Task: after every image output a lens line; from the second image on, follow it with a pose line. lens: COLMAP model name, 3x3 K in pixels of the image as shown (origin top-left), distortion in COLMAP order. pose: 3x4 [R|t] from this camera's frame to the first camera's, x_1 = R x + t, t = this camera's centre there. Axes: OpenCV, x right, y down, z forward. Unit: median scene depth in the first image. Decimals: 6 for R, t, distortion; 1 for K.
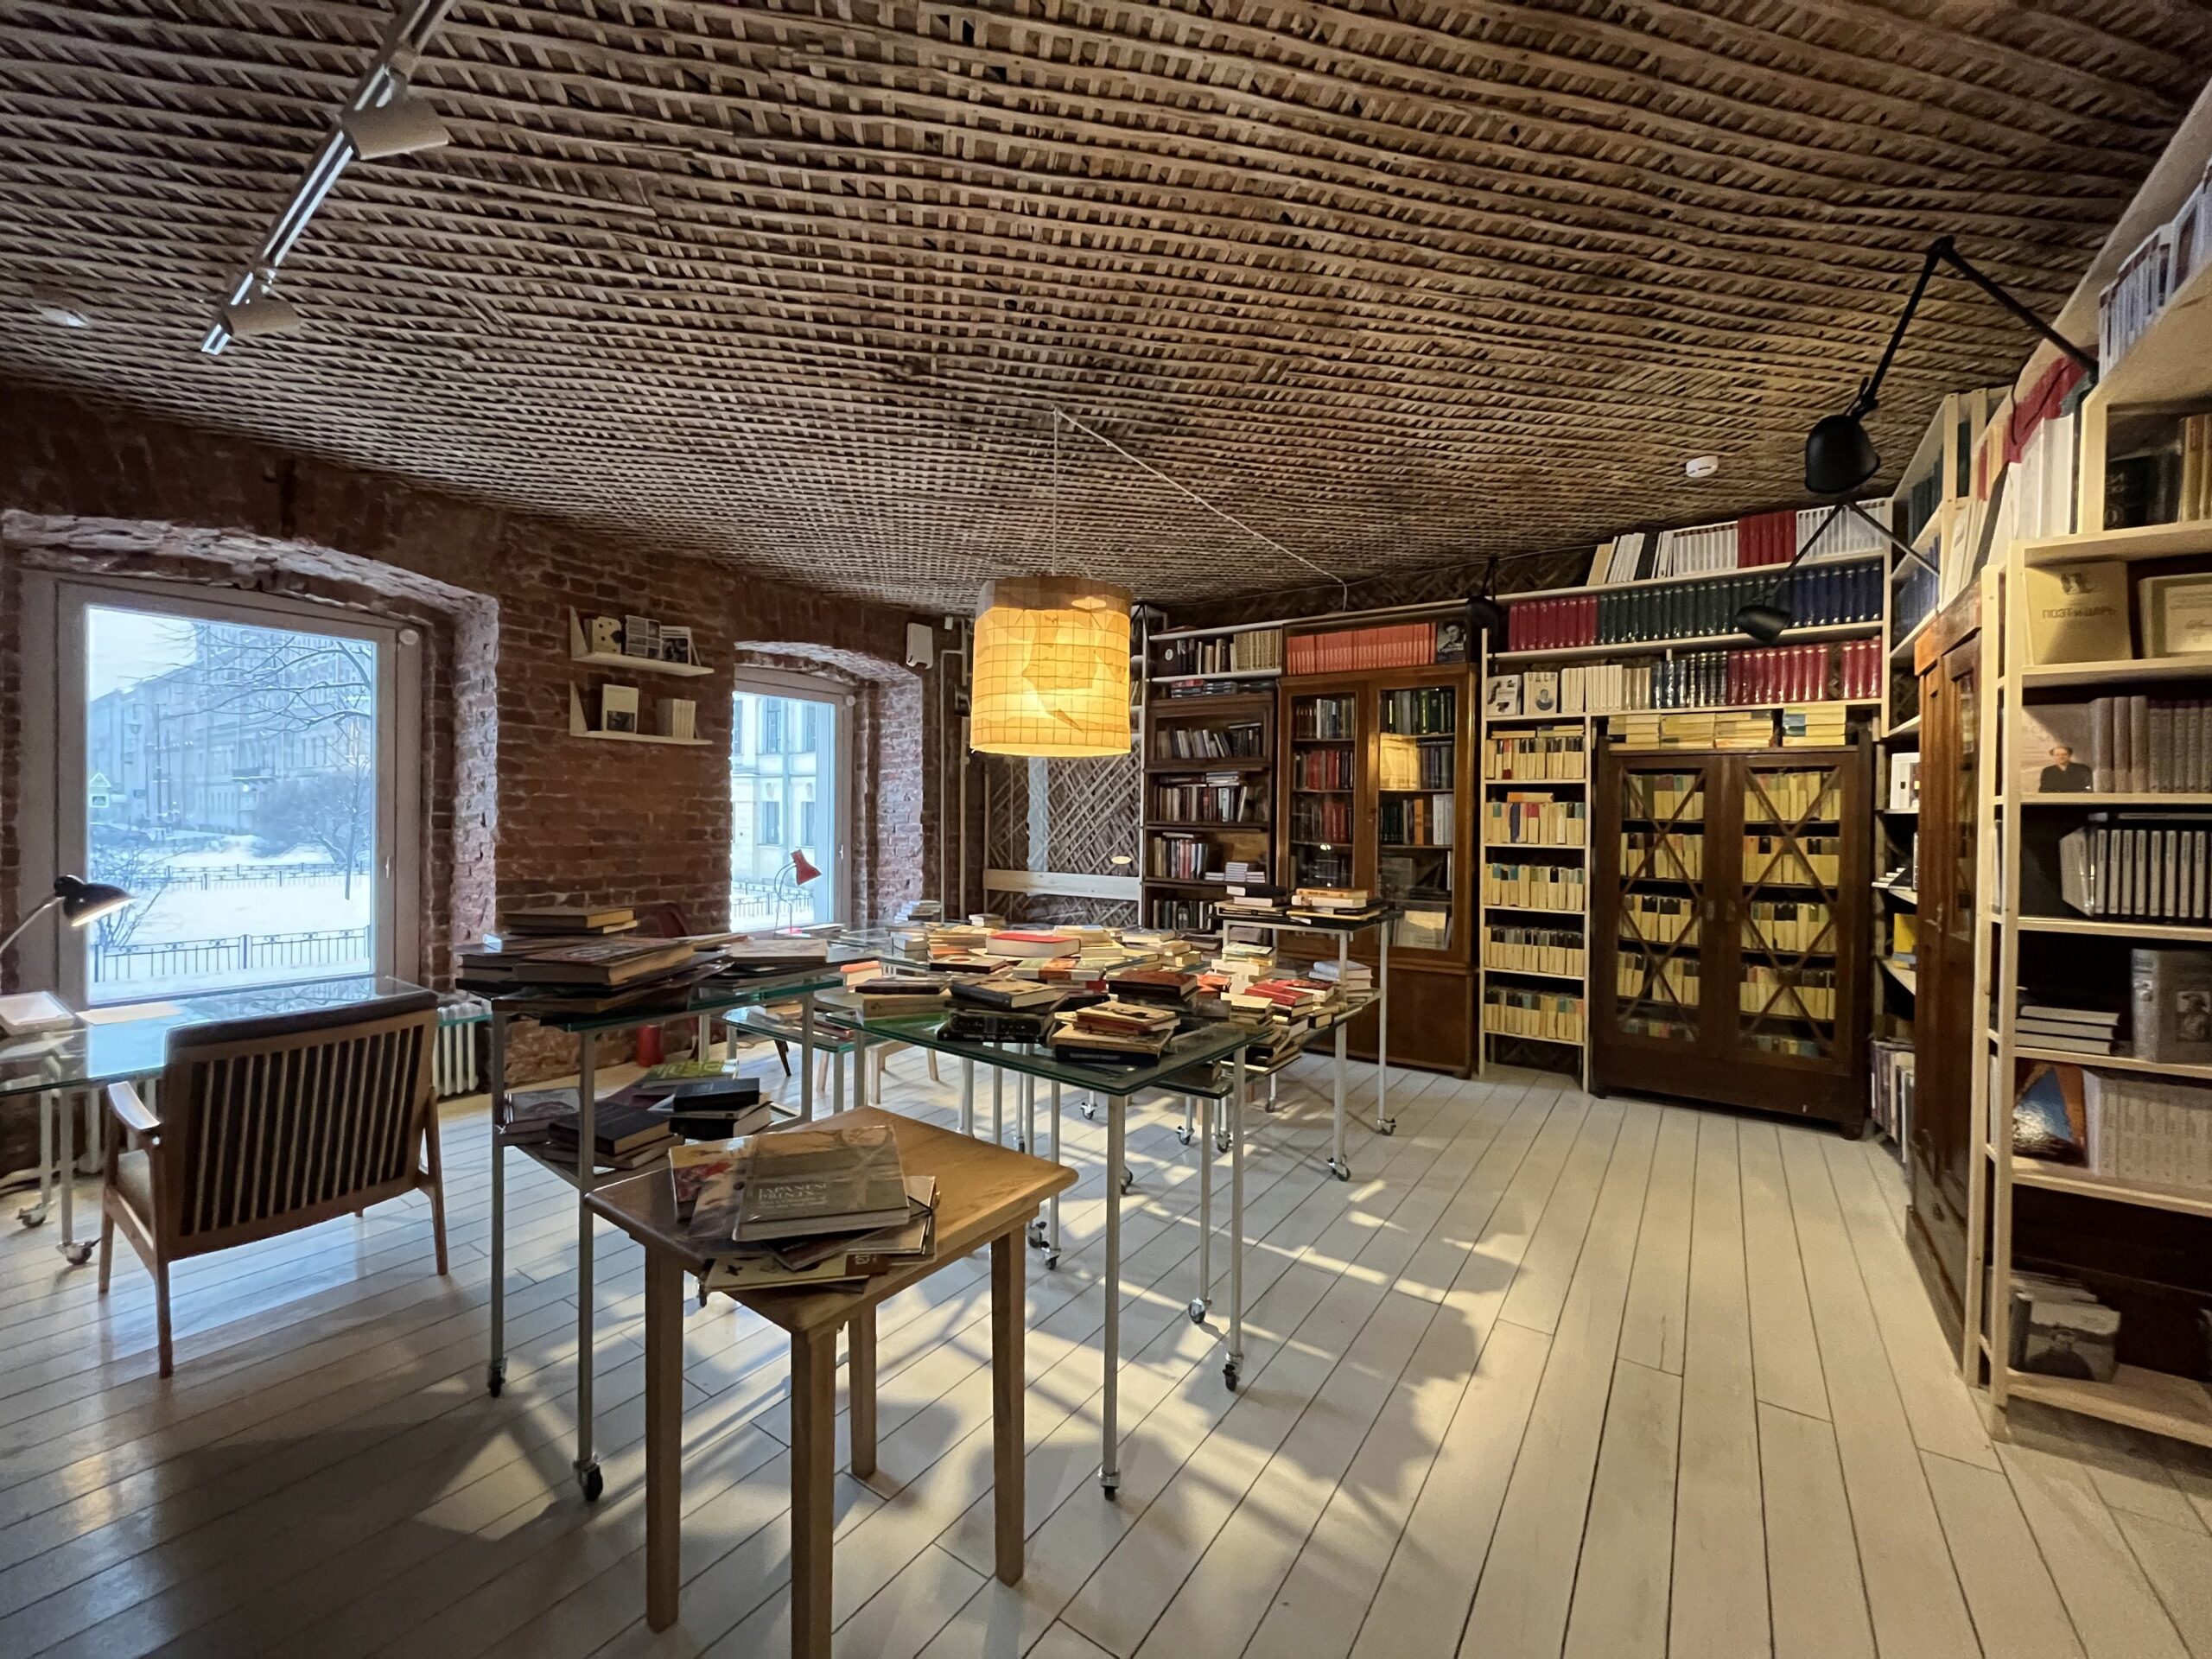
lens RADIAL K [[889.0, 0, 1106.0], [0, 889.0, 829.5], [0, 0, 1]] dist [0.000245, 0.000105]
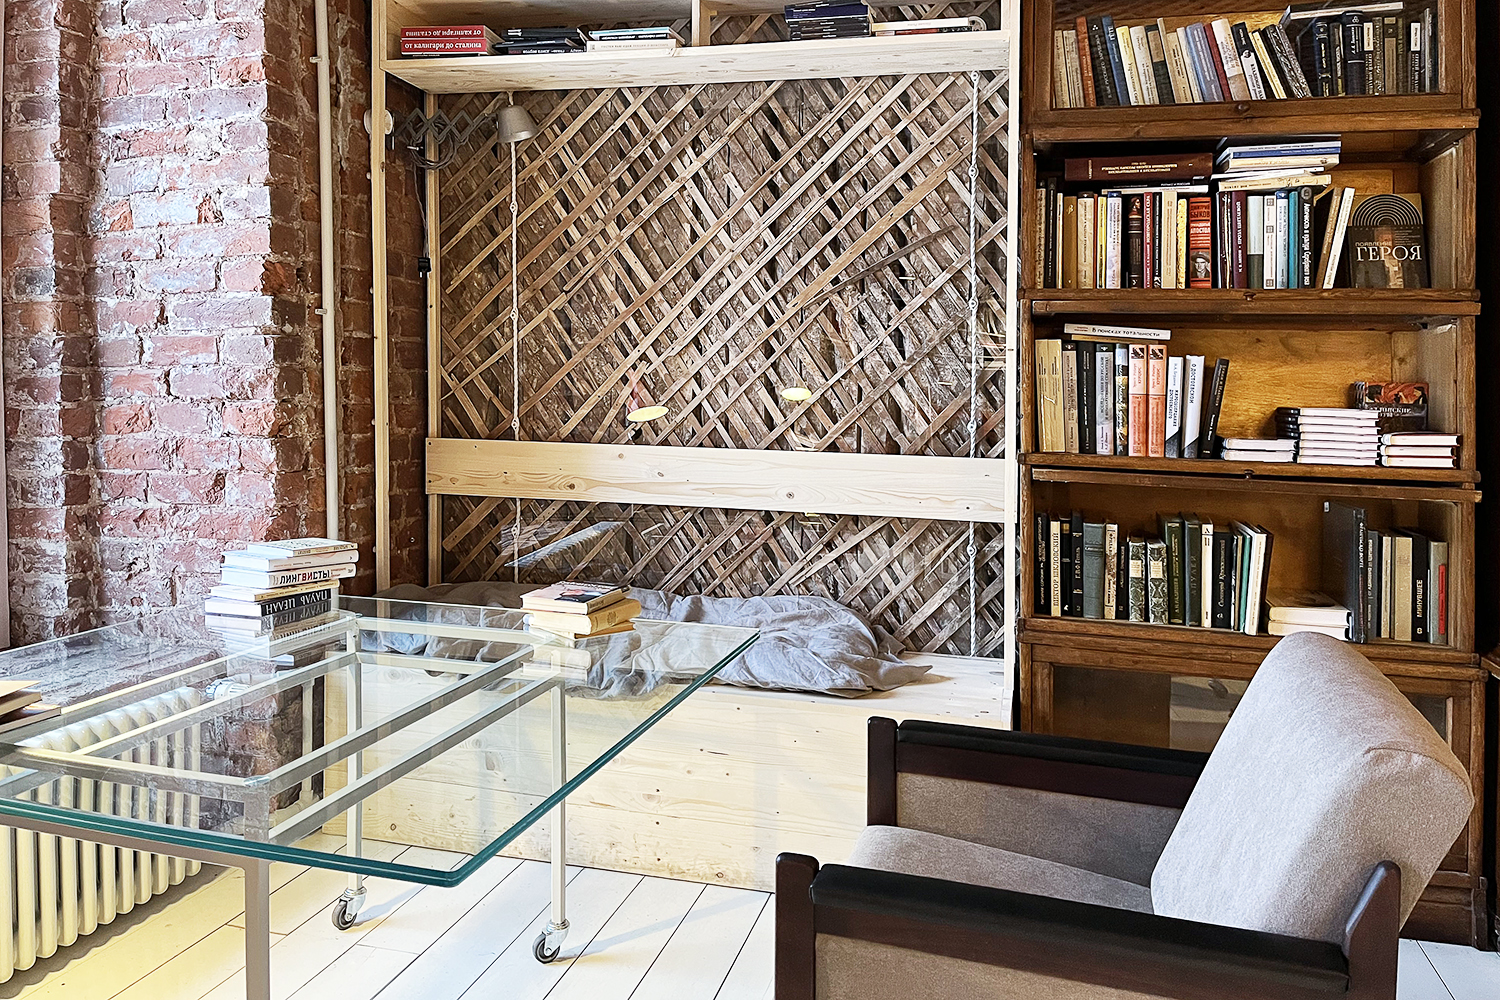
lens RADIAL K [[1126.1, 0, 728.4], [0, 1126.1, 384.5], [0, 0, 1]] dist [0.078083, -0.105498]
pose [[0.946107, 0.006296, 0.323792, -0.251692], [-0.003405, 0.999949, -0.009495, 0.038816], [-0.323835, 0.007880, 0.946081, 0.785580]]
